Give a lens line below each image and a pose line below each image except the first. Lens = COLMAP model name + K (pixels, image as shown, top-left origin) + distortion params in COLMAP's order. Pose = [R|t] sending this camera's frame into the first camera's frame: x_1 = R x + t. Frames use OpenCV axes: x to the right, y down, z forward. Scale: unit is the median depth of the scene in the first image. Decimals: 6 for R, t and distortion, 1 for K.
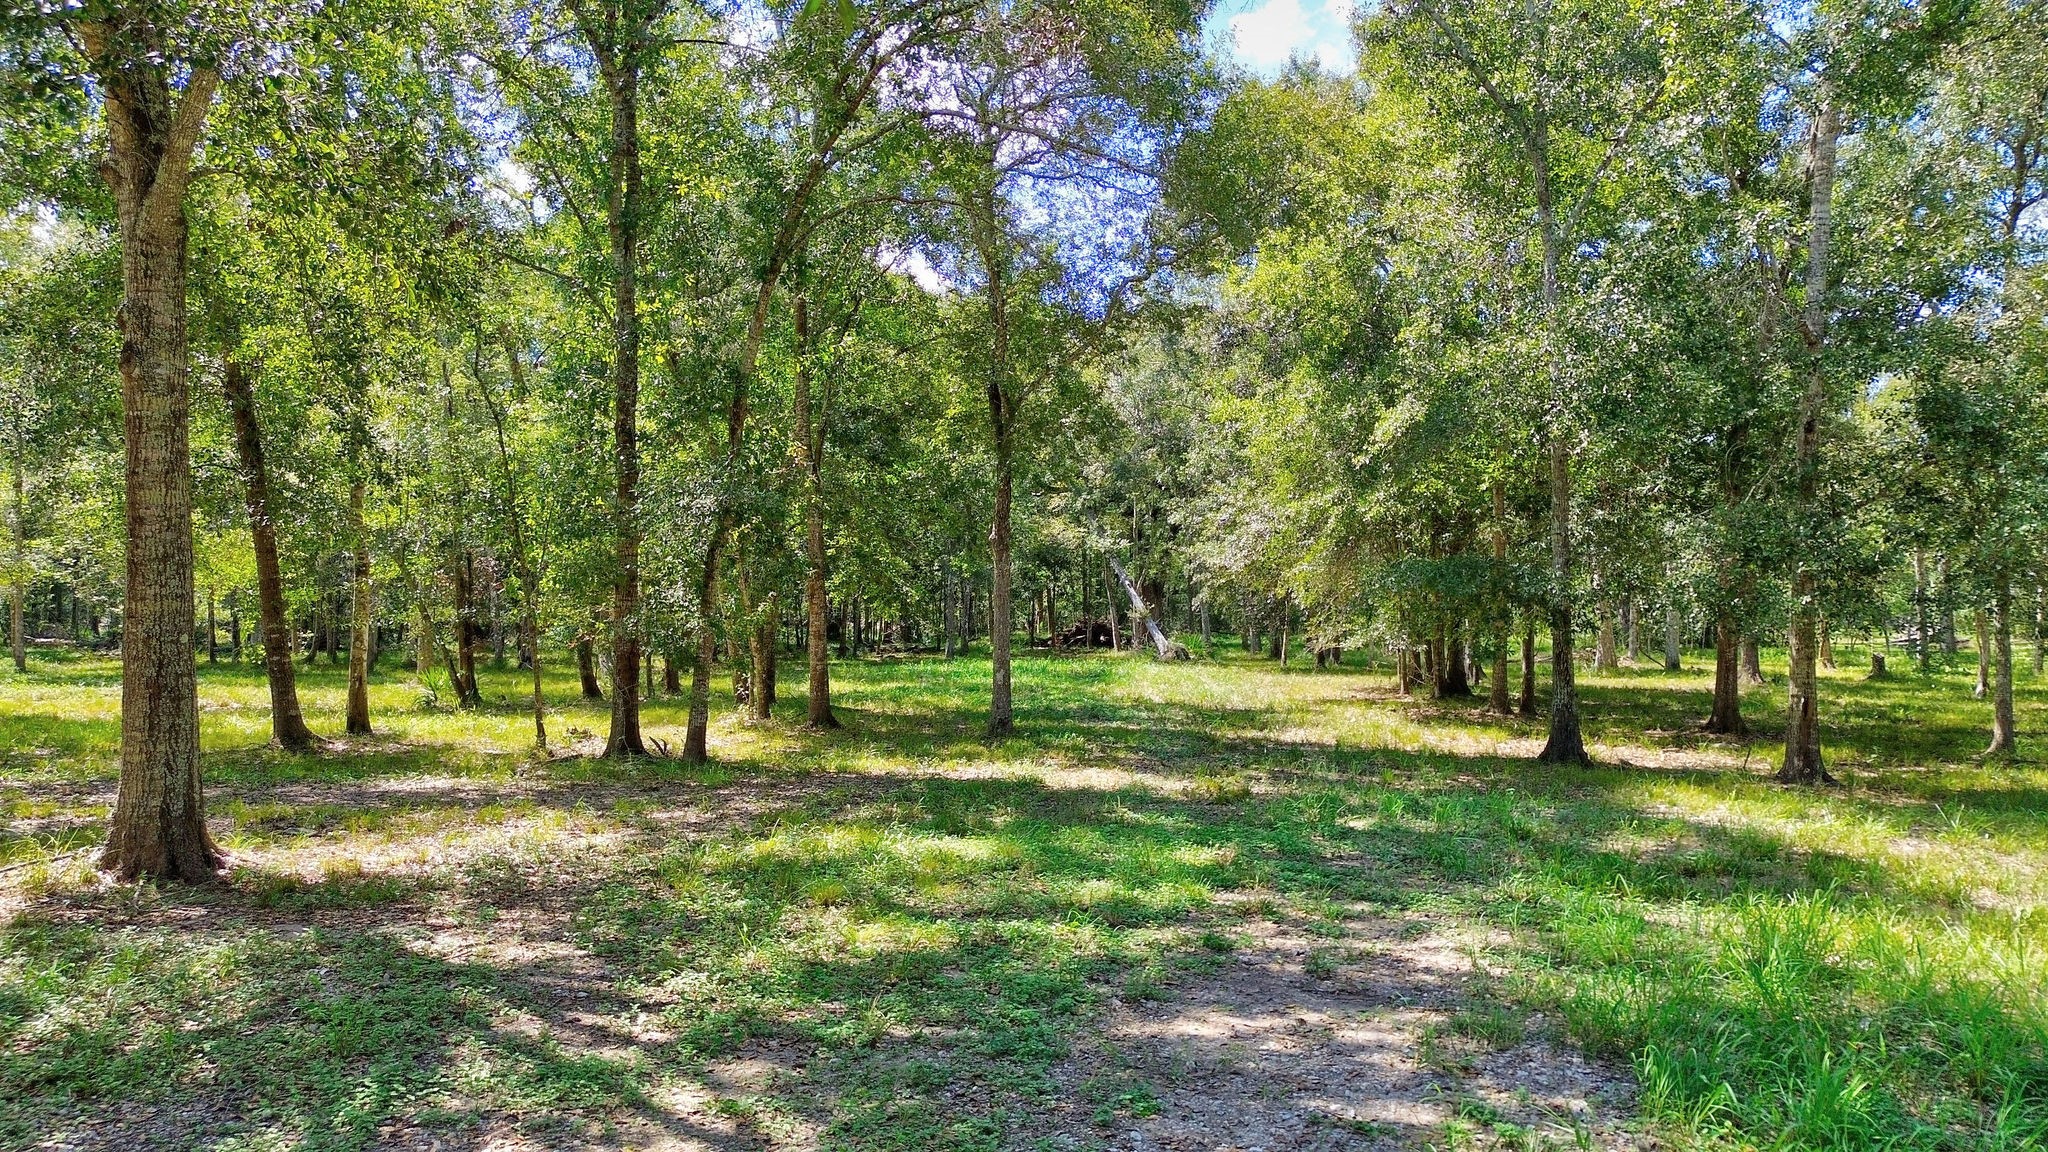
lens RADIAL K [[1432.4, 0, 1018.9], [0, 1432.4, 568.3], [0, 0, 1]] dist [0.055631, -0.045942]
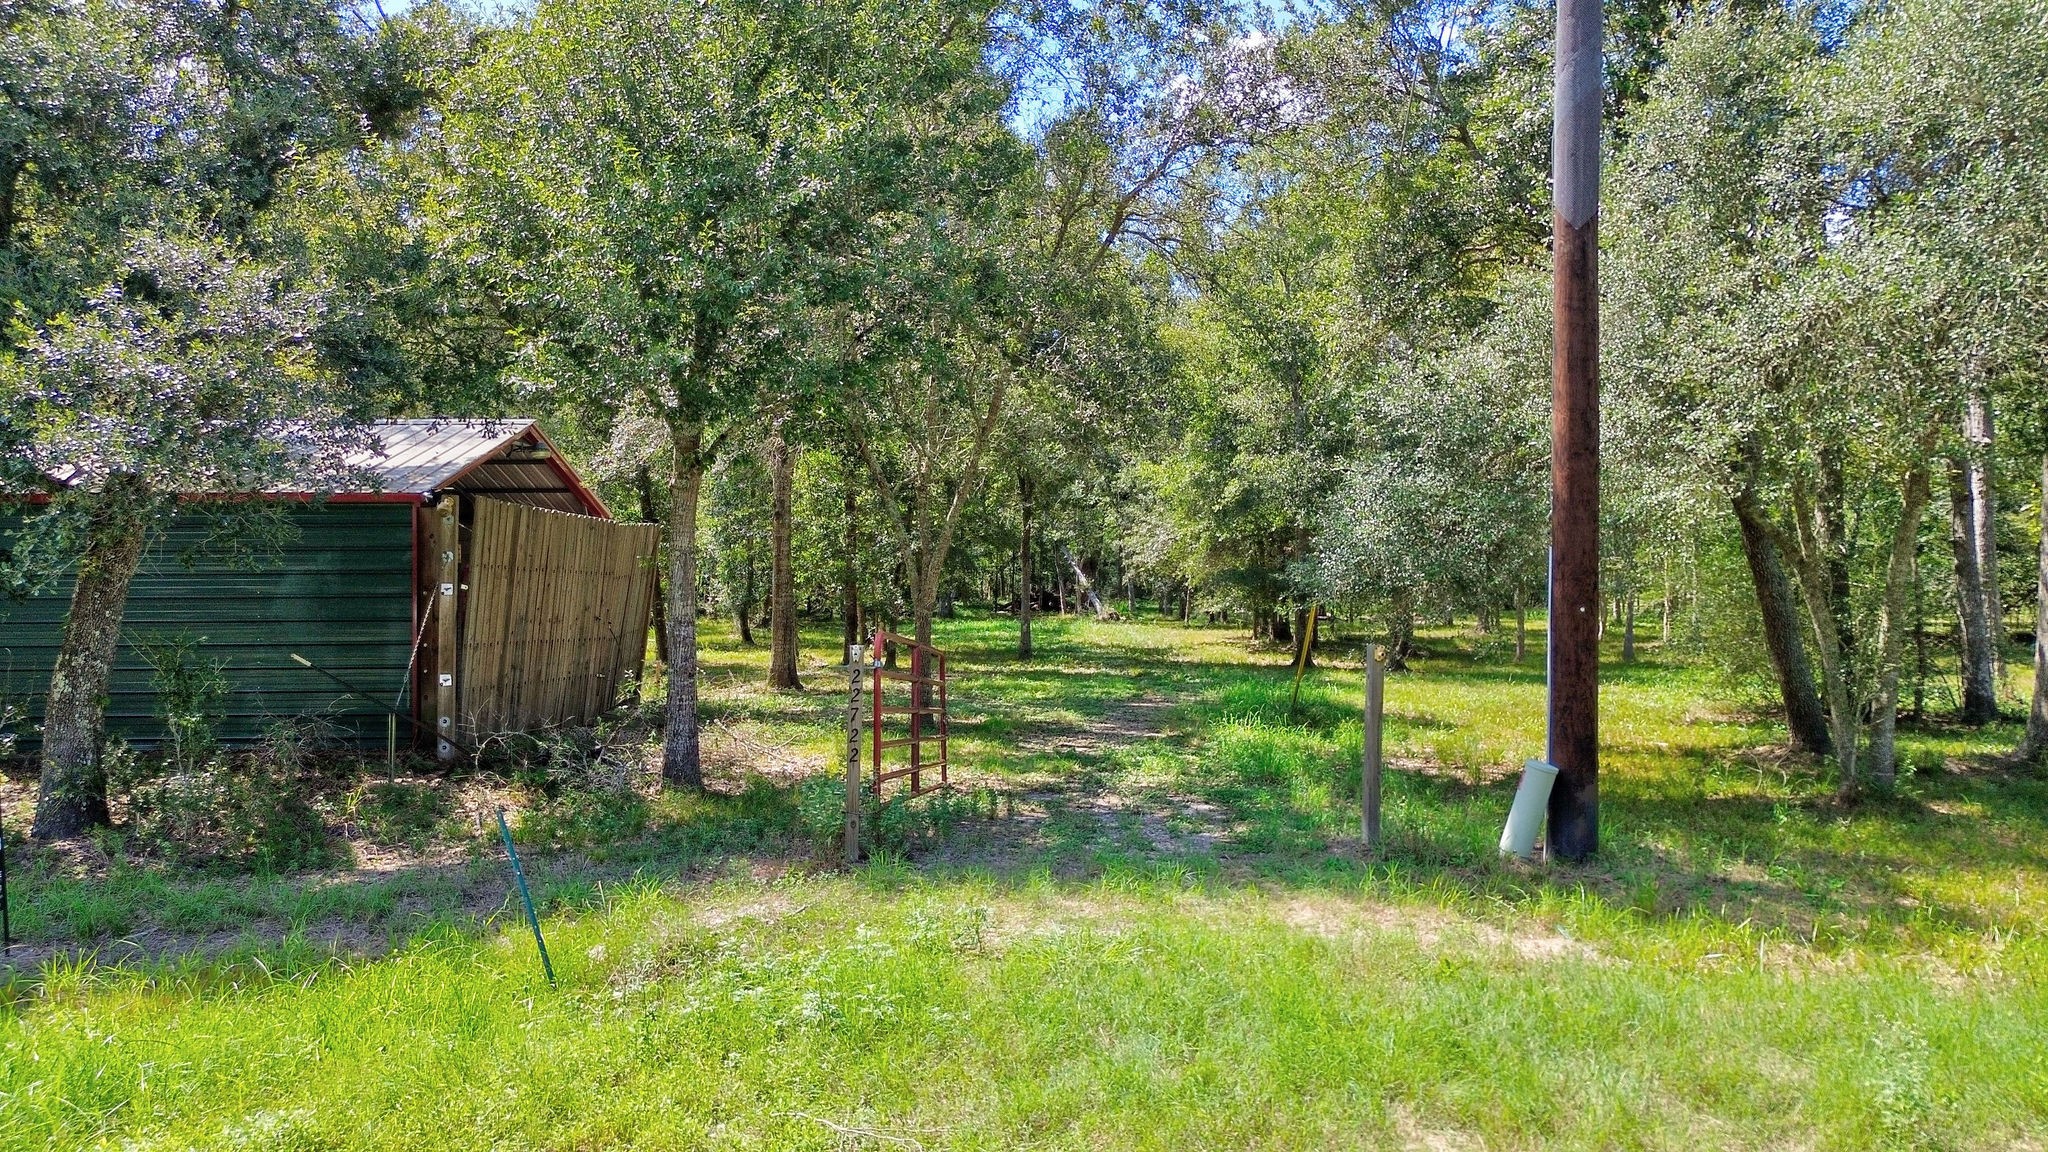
lens RADIAL K [[1432.4, 0, 1018.9], [0, 1432.4, 568.3], [0, 0, 1]] dist [0.055631, -0.045942]
pose [[0.998746, -0.002558, 0.050009, -0.065924], [0.001282, 0.999673, 0.025534, -0.030006], [-0.050058, -0.025438, 0.998422, -0.514867]]
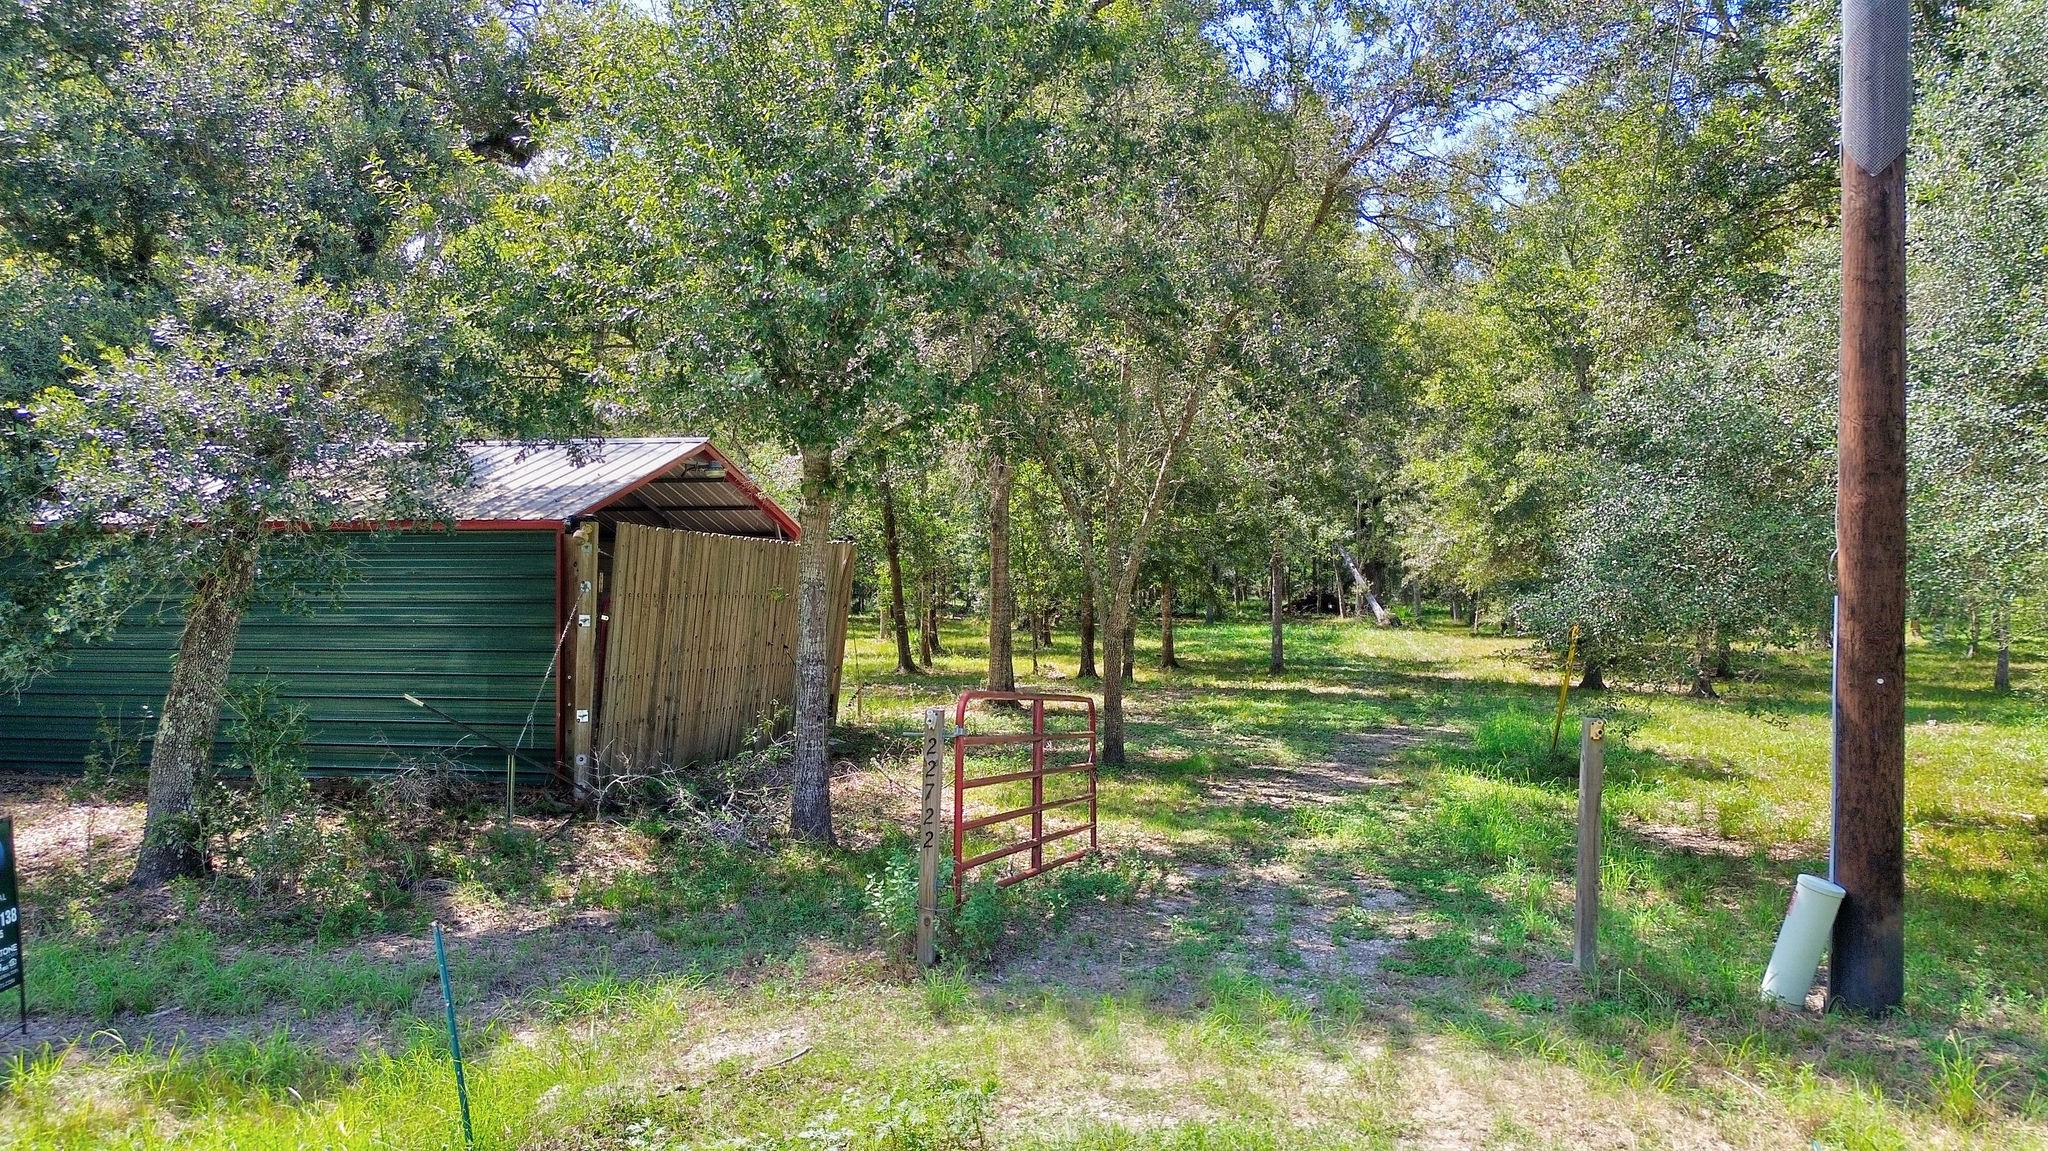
lens RADIAL K [[1432.4, 0, 1018.9], [0, 1432.4, 567.8], [0, 0, 1]] dist [0.055631, -0.045942]
pose [[0.988400, -0.000324, -0.151871, -0.034679], [0.004671, 0.999589, 0.028268, -0.037955], [0.151800, -0.028649, 0.987996, -0.468910]]
